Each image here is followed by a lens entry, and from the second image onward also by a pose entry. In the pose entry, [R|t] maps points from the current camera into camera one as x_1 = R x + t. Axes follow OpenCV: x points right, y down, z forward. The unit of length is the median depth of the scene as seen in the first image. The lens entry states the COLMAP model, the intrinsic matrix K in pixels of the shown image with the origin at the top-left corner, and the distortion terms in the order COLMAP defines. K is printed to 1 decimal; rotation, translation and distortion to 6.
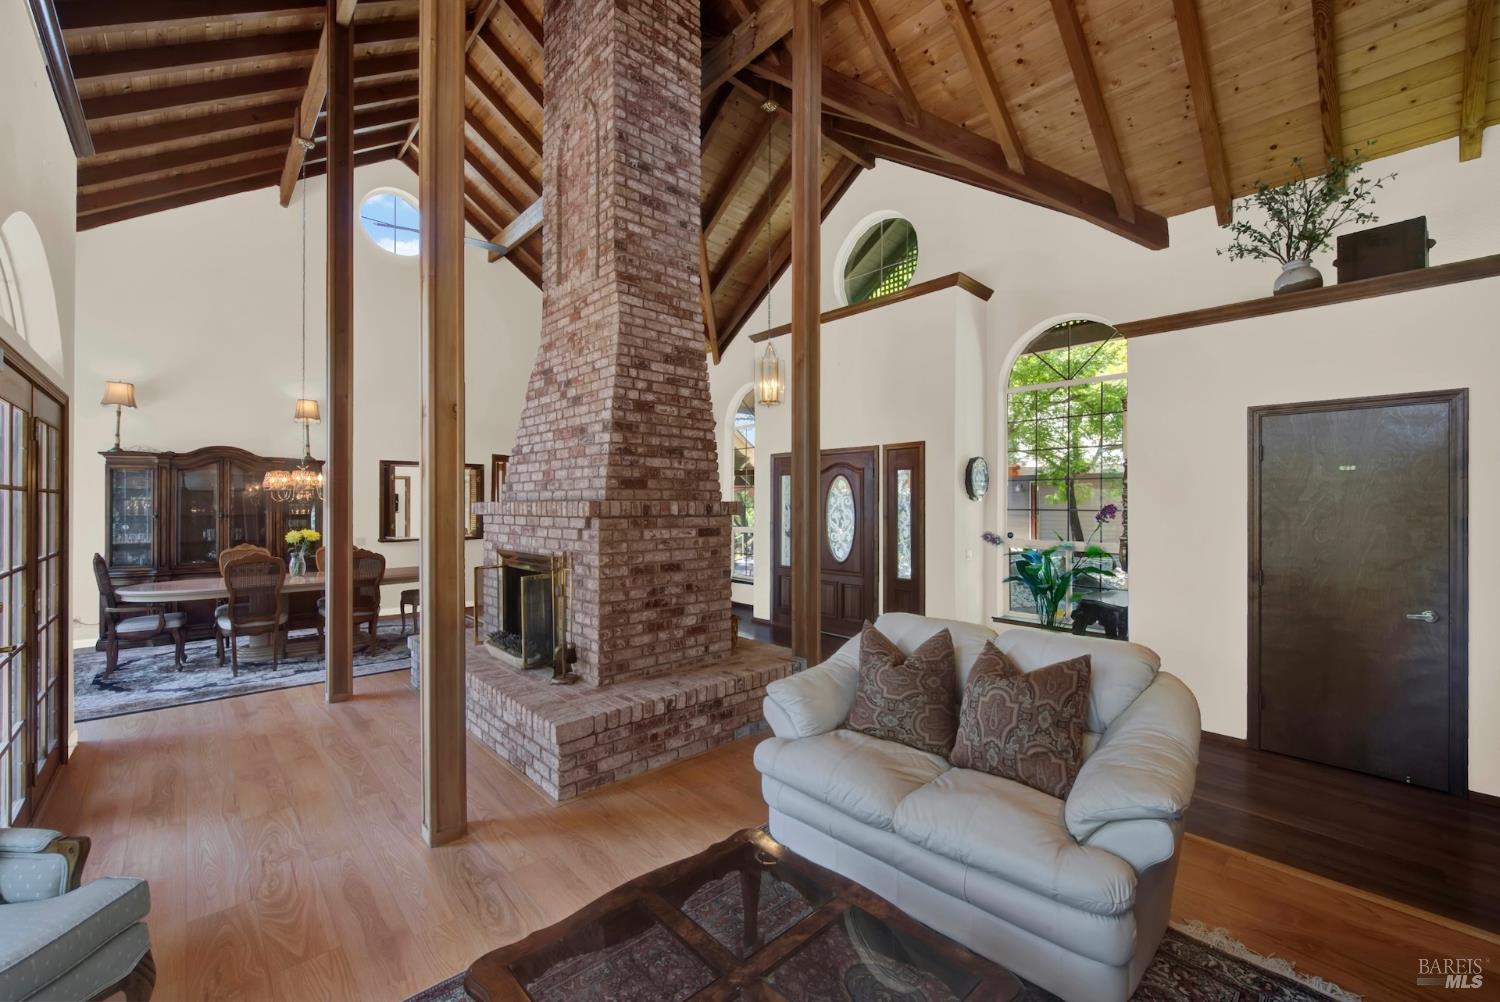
lens RADIAL K [[612.8, 0, 753.4], [0, 612.8, 504.4], [0, 0, 1]] dist [0.005664, -0.002940]
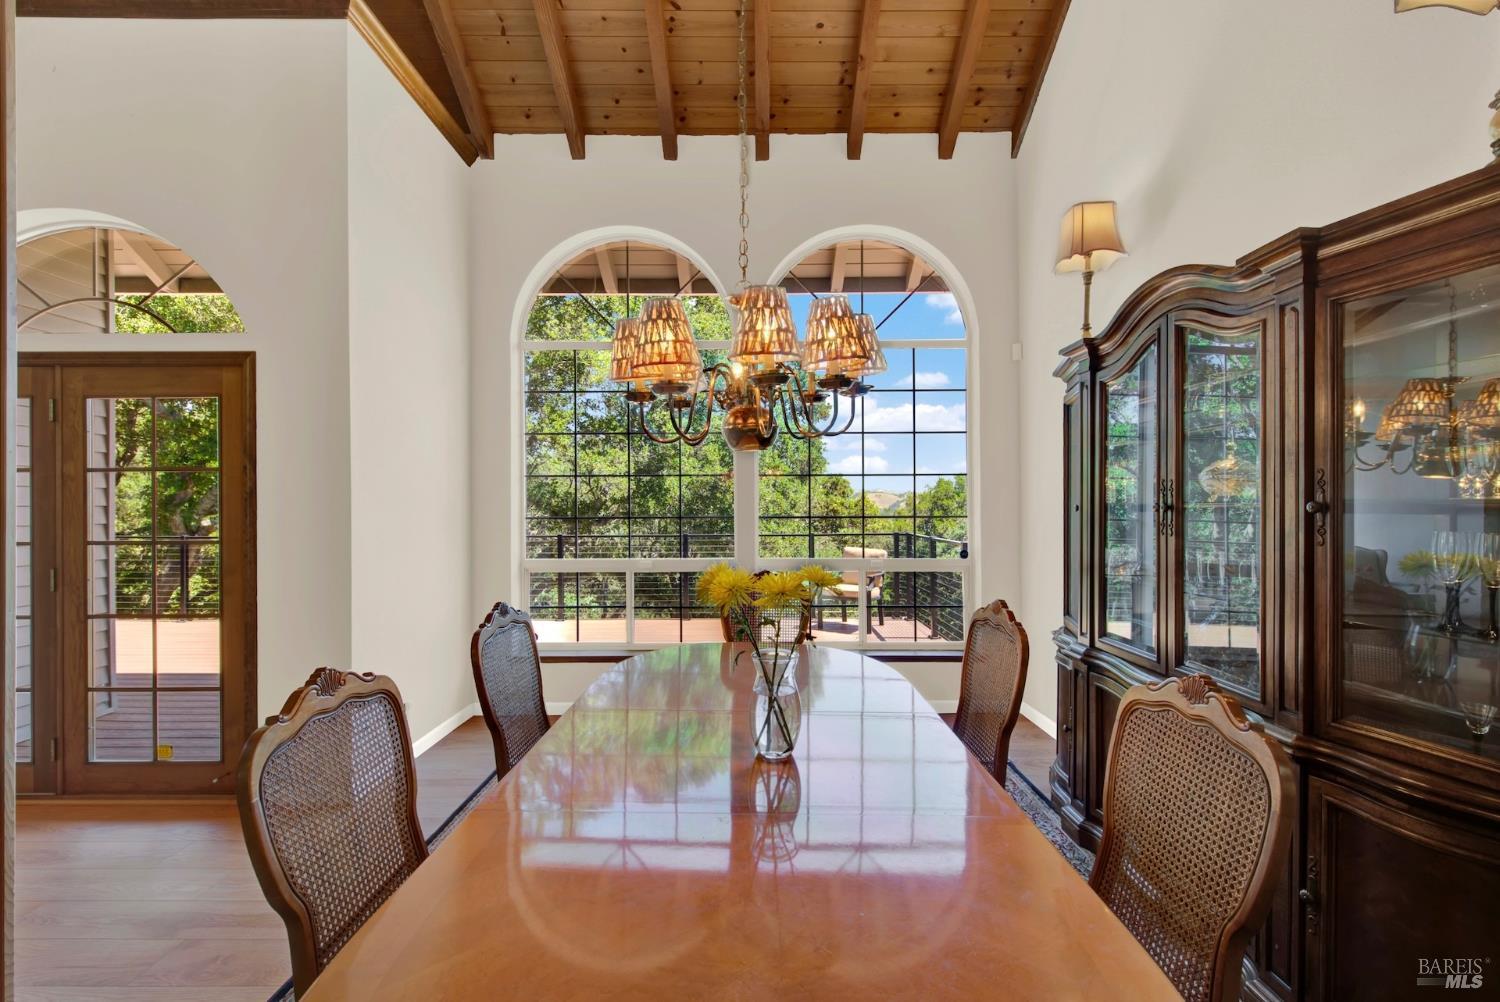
lens RADIAL K [[612.8, 0, 750.8], [0, 612.8, 505.0], [0, 0, 1]] dist [0.005664, -0.002940]
pose [[-0.685413, -0.001587, -0.728153, -0.600784], [0.004750, 0.999967, -0.006651, 0.022370], [0.728139, -0.008017, -0.685382, 1.258067]]
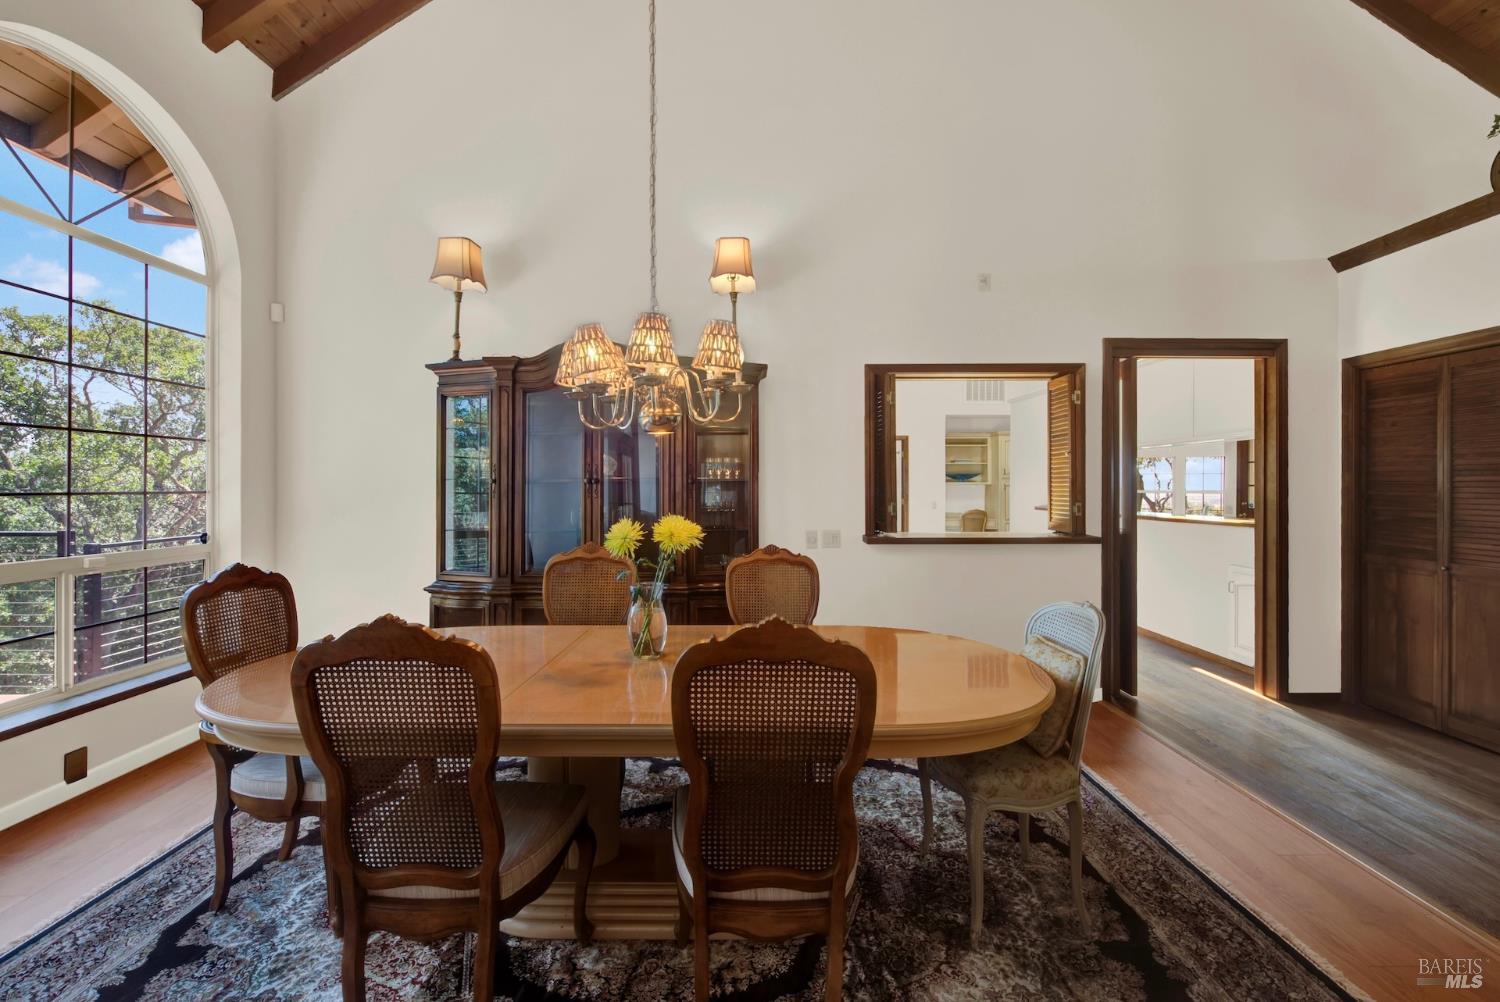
lens RADIAL K [[612.8, 0, 755.6], [0, 612.8, 480.8], [0, 0, 1]] dist [0.005664, -0.002940]
pose [[0.738168, -0.006128, -0.674589, -0.511801], [0.000586, 0.999964, -0.008443, 0.027264], [0.674617, 0.005837, 0.738145, 0.860978]]
